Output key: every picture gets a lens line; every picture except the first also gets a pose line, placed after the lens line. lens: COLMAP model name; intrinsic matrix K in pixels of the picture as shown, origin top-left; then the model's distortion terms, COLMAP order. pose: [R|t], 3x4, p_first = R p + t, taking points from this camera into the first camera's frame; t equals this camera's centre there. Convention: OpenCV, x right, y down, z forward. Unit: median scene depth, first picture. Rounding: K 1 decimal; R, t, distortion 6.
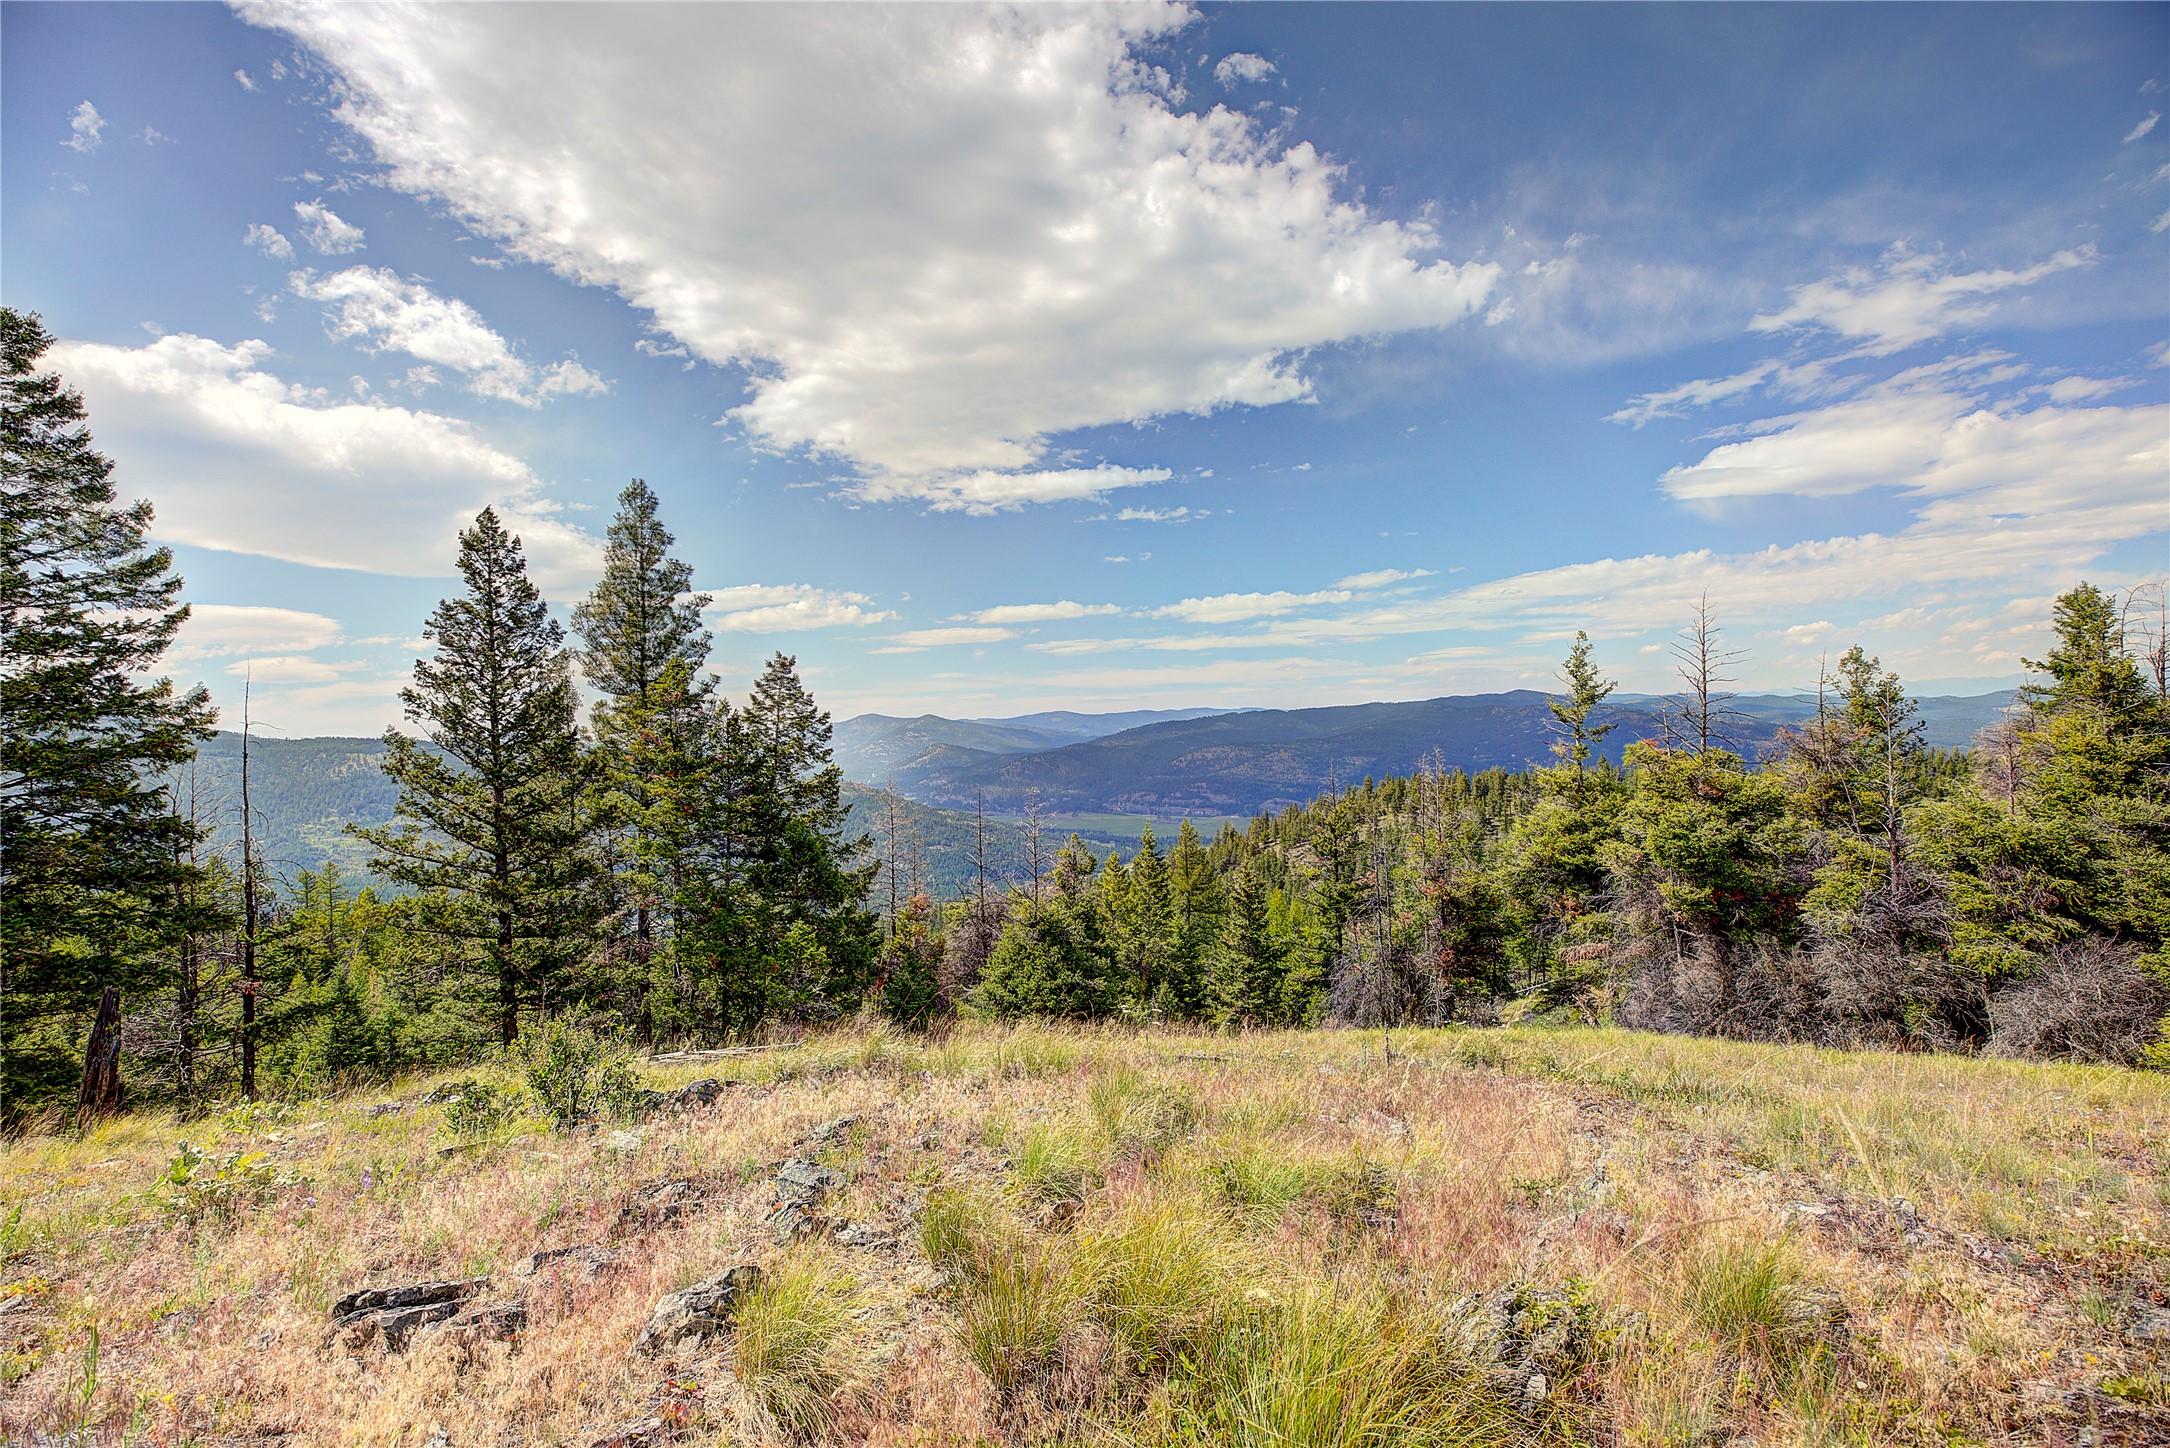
lens RADIAL K [[987.1, 0, 1077.4], [0, 987.1, 723.0], [0, 0, 1]] dist [-0.040559, 0.011682]
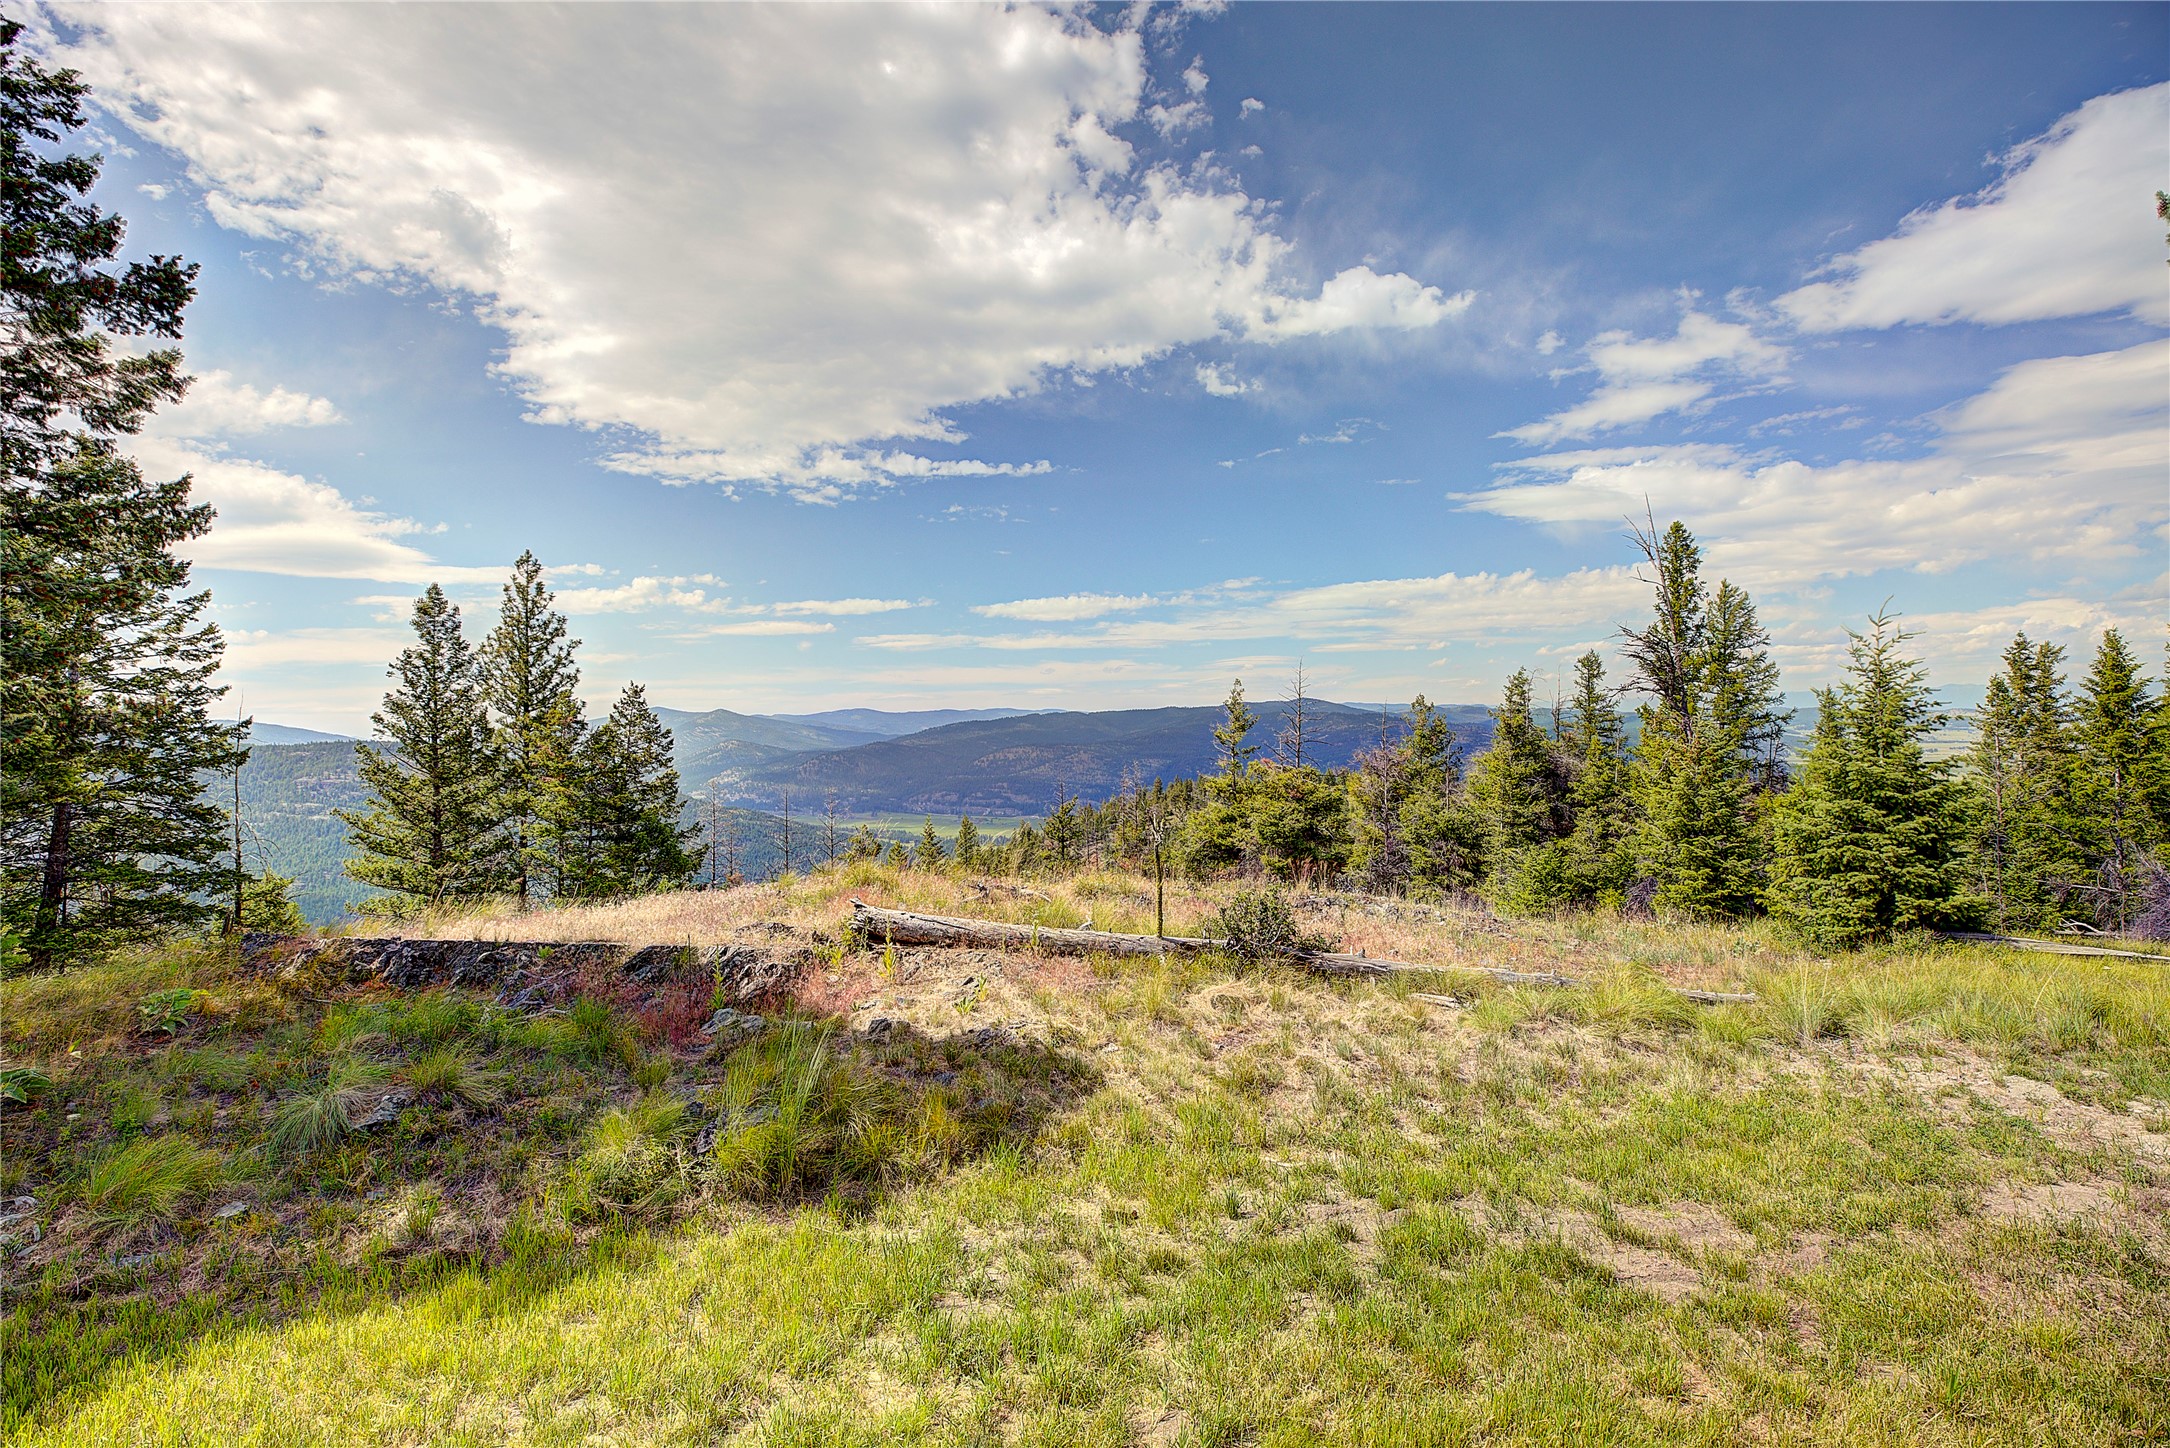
lens RADIAL K [[987.1, 0, 1088.5], [0, 987.1, 688.2], [0, 0, 1]] dist [-0.040559, 0.011682]
pose [[0.978006, 0.026978, 0.206826, 0.021701], [-0.019719, 0.999118, -0.037079, -0.035449], [-0.207643, 0.032185, 0.977675, -0.488217]]
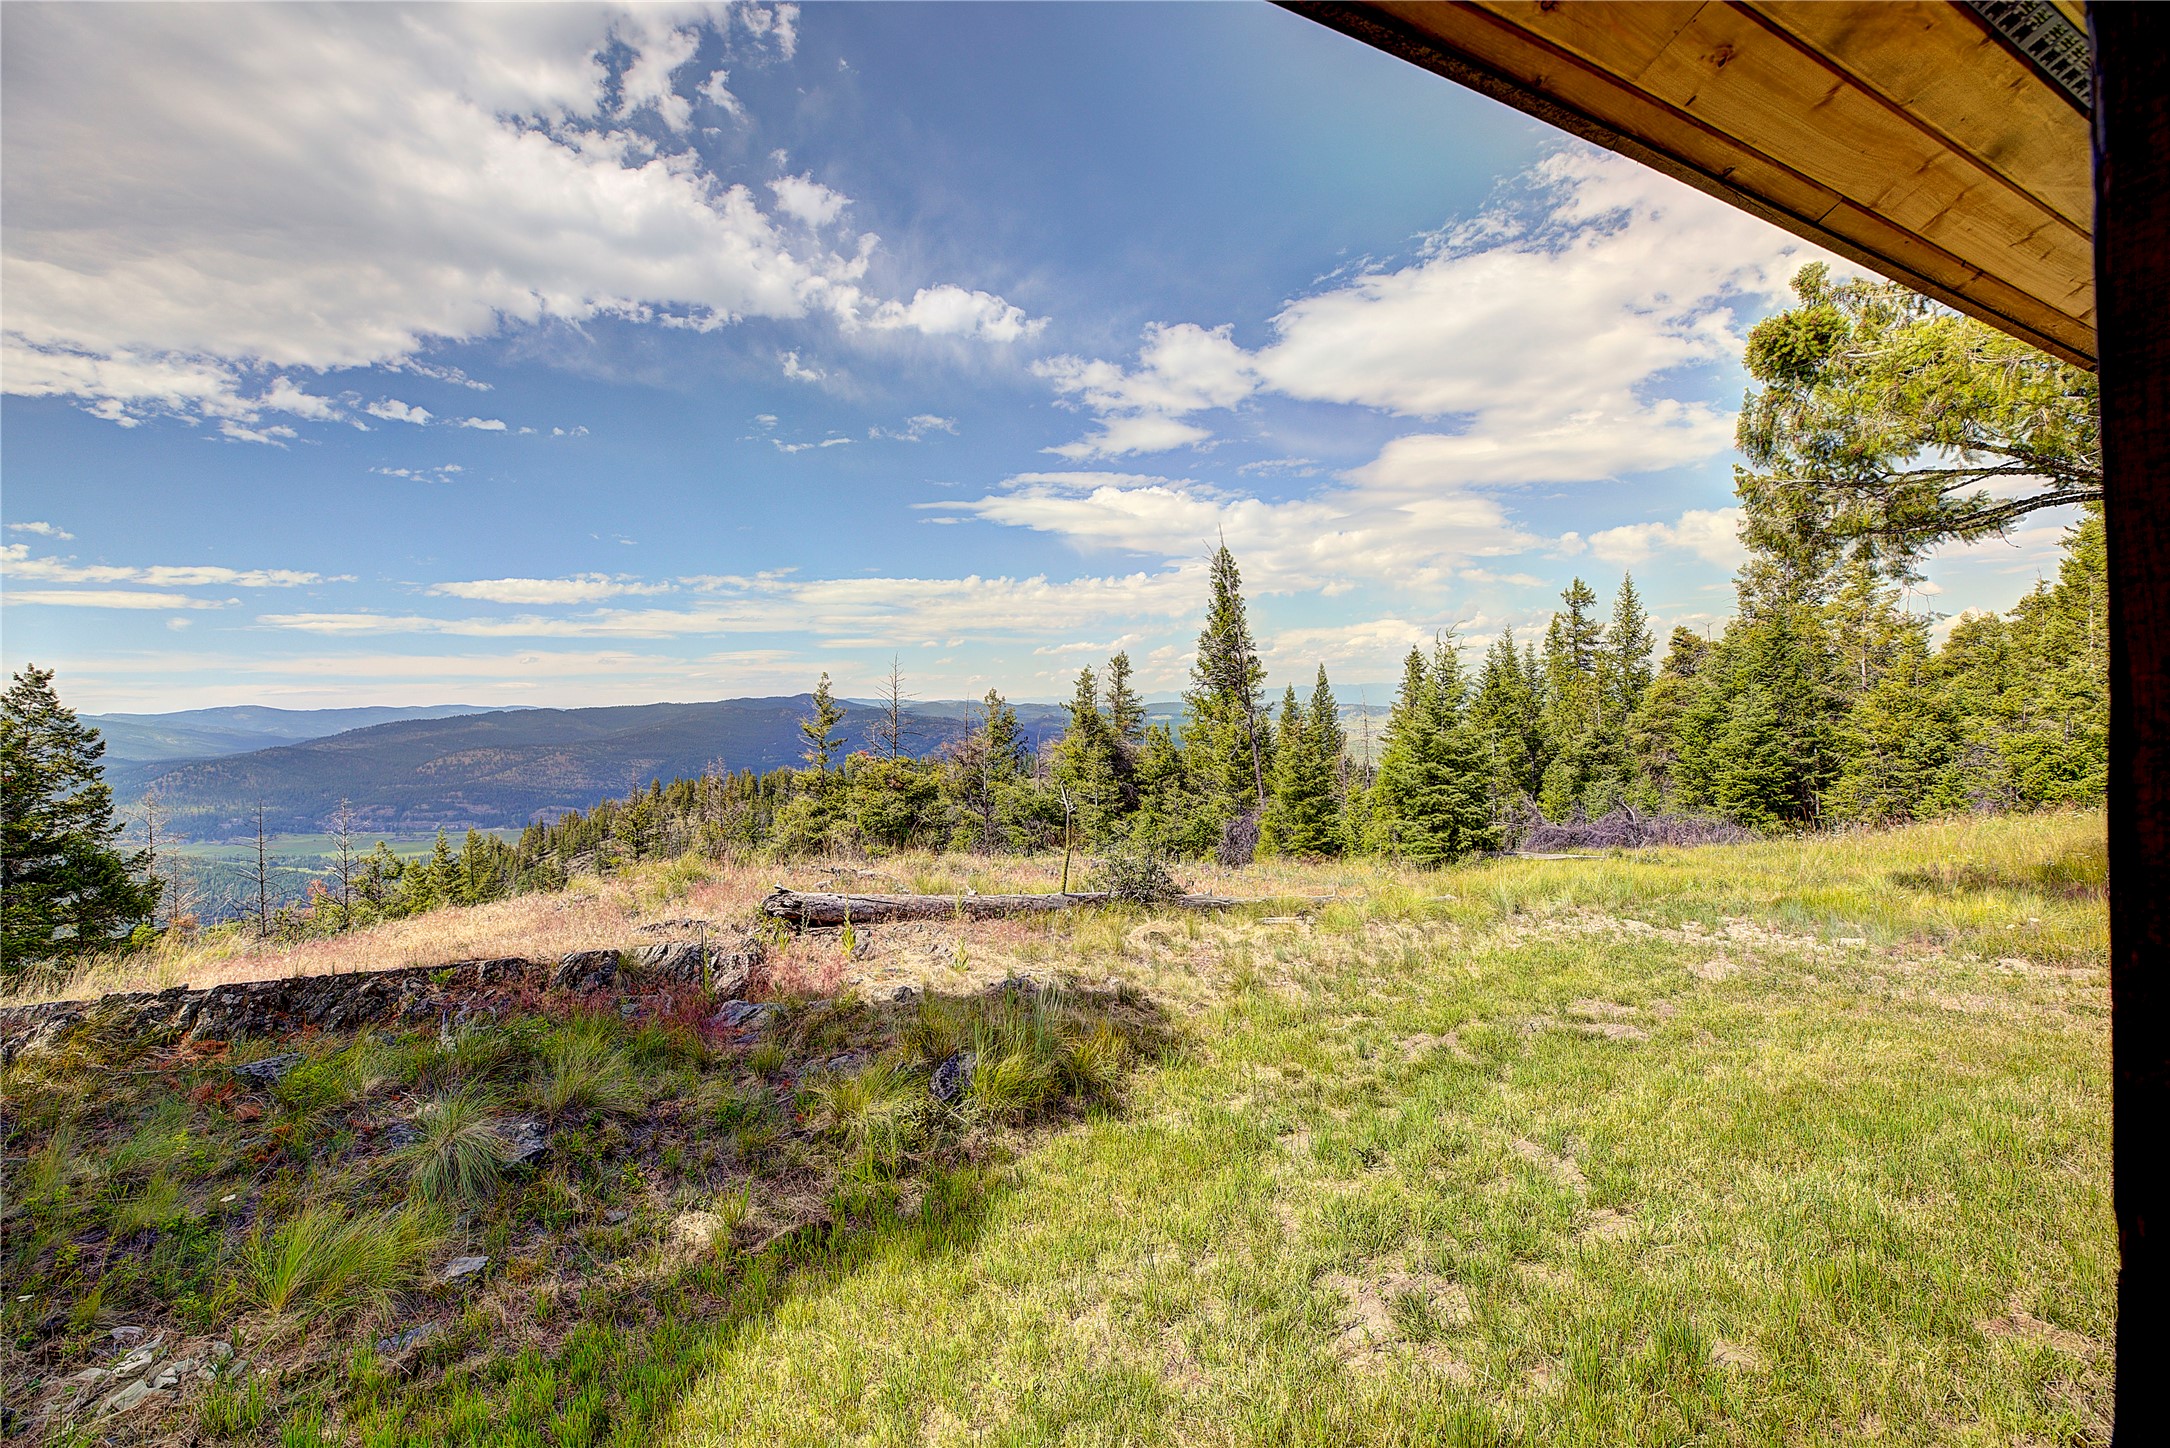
lens RADIAL K [[987.1, 0, 1082.9], [0, 987.1, 715.8], [0, 0, 1]] dist [-0.040559, 0.011682]
pose [[0.765939, 0.013119, 0.642780, -0.150721], [-0.007495, 0.999906, -0.011476, -0.026042], [-0.642870, 0.003973, 0.765965, -0.451653]]
